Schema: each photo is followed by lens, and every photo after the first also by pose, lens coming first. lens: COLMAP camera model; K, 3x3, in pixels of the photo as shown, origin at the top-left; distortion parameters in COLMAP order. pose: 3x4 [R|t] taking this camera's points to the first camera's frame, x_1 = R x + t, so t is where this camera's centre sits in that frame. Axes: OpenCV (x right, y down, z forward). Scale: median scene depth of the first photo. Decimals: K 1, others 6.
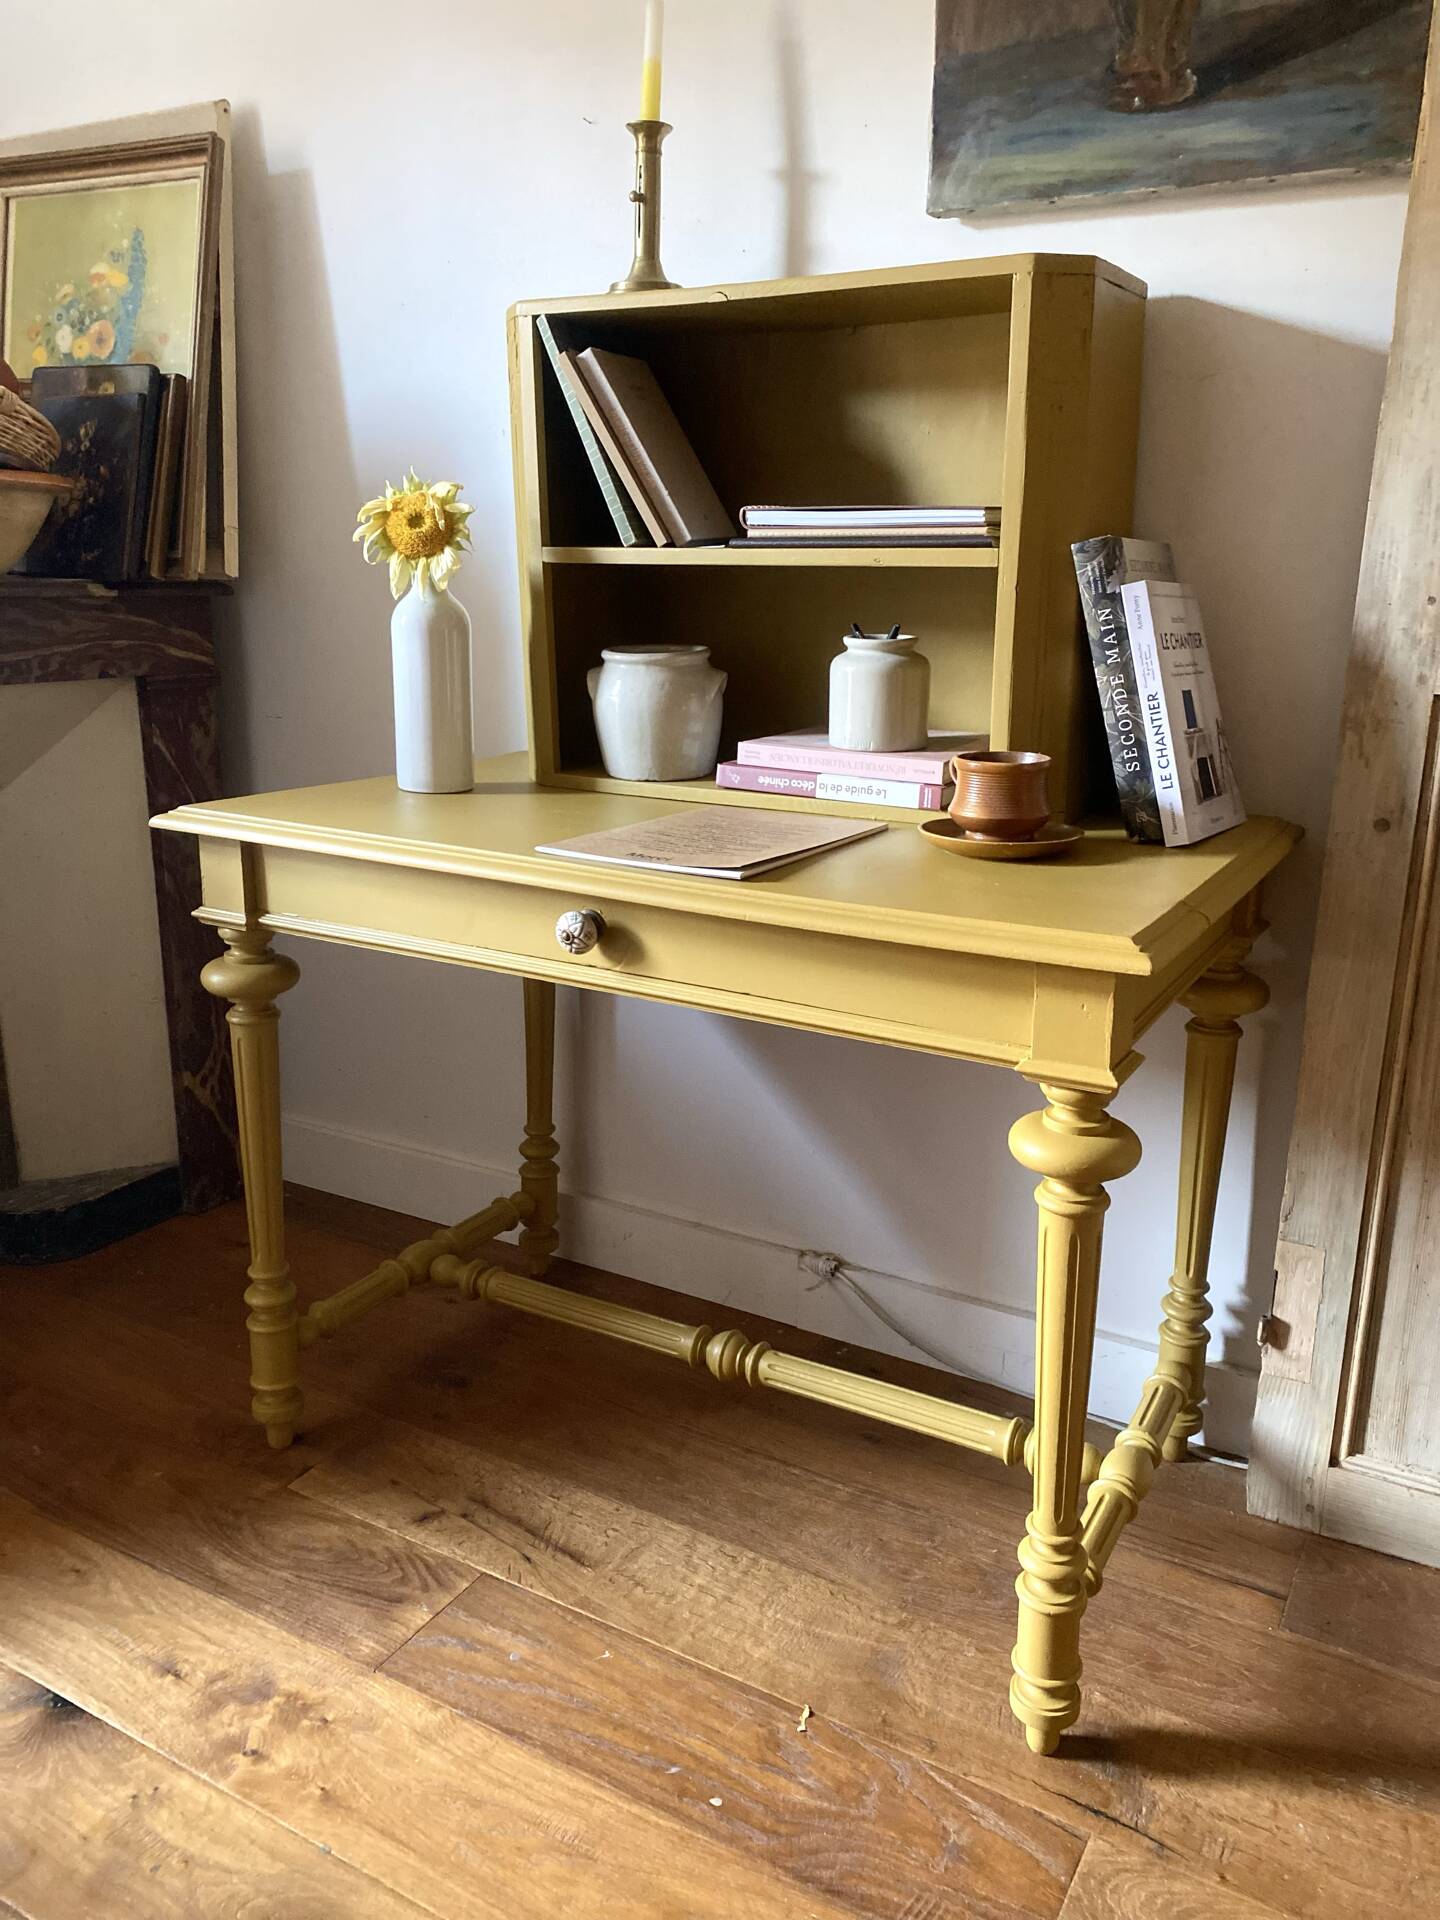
lens RADIAL K [[1485.5, 0, 732.4], [0, 1485.5, 940.4], [0, 0, 1]] dist [0.015209, -0.015081]
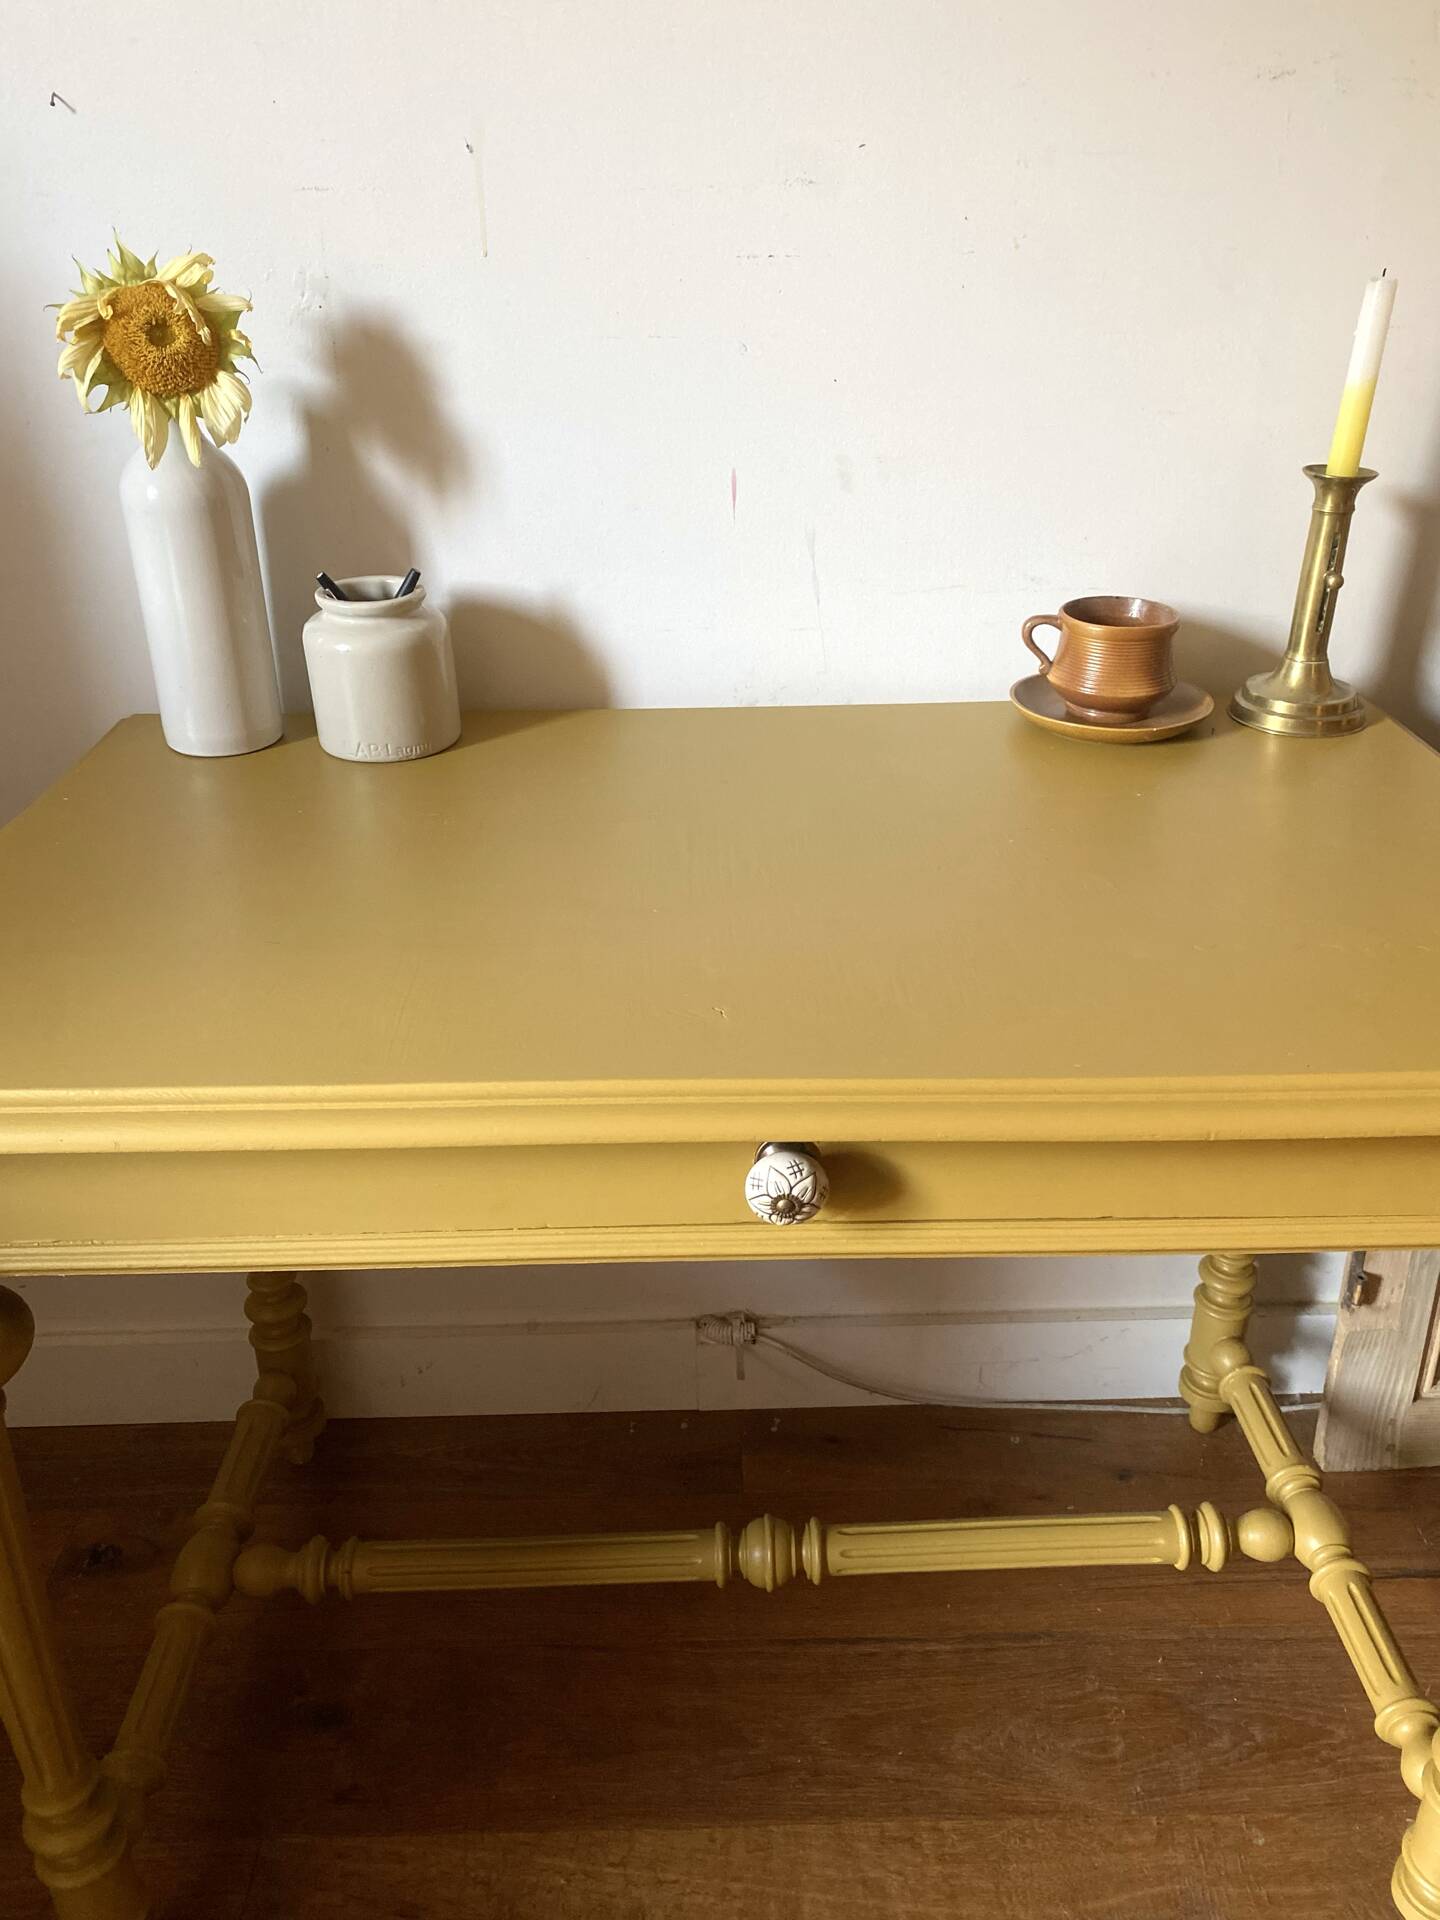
lens RADIAL K [[1485.5, 0, 741.5], [0, 1485.5, 932.9], [0, 0, 1]] dist [0.015209, -0.015081]
pose [[0.855863, -0.240710, 0.457775, -0.303334], [0.147874, 0.962035, 0.229396, -0.194437], [-0.495613, -0.128638, 0.858964, 0.486732]]
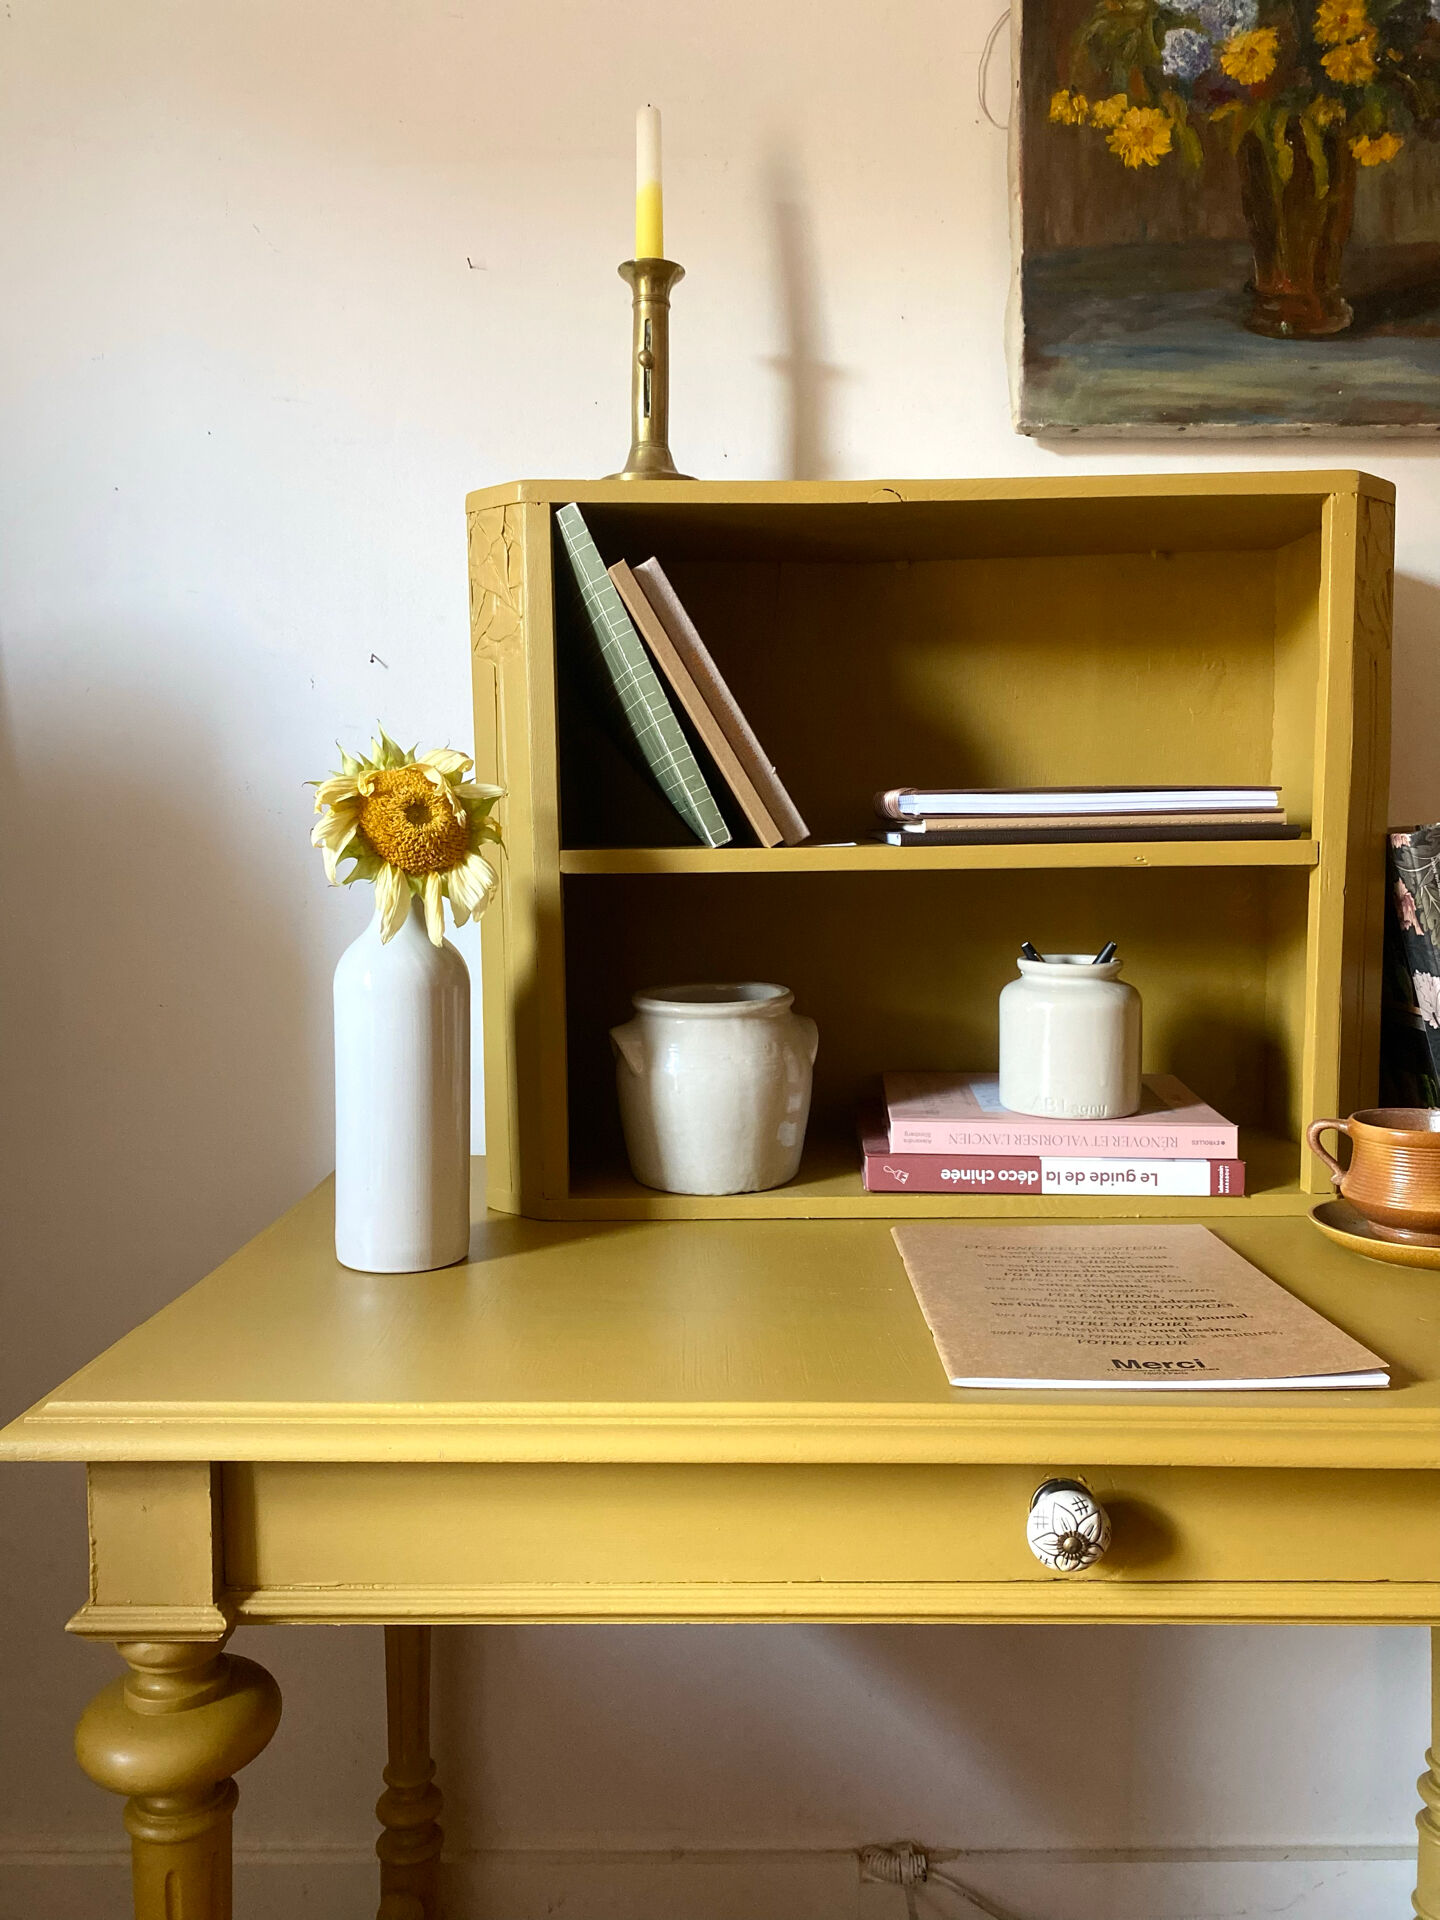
lens RADIAL K [[1485.5, 0, 734.4], [0, 1485.5, 938.8], [0, 0, 1]] dist [0.015209, -0.015081]
pose [[0.870435, -0.048964, 0.489842, -0.414436], [0.140552, 0.978342, -0.151963, -0.134244], [-0.471792, 0.201122, 0.858465, 0.475565]]
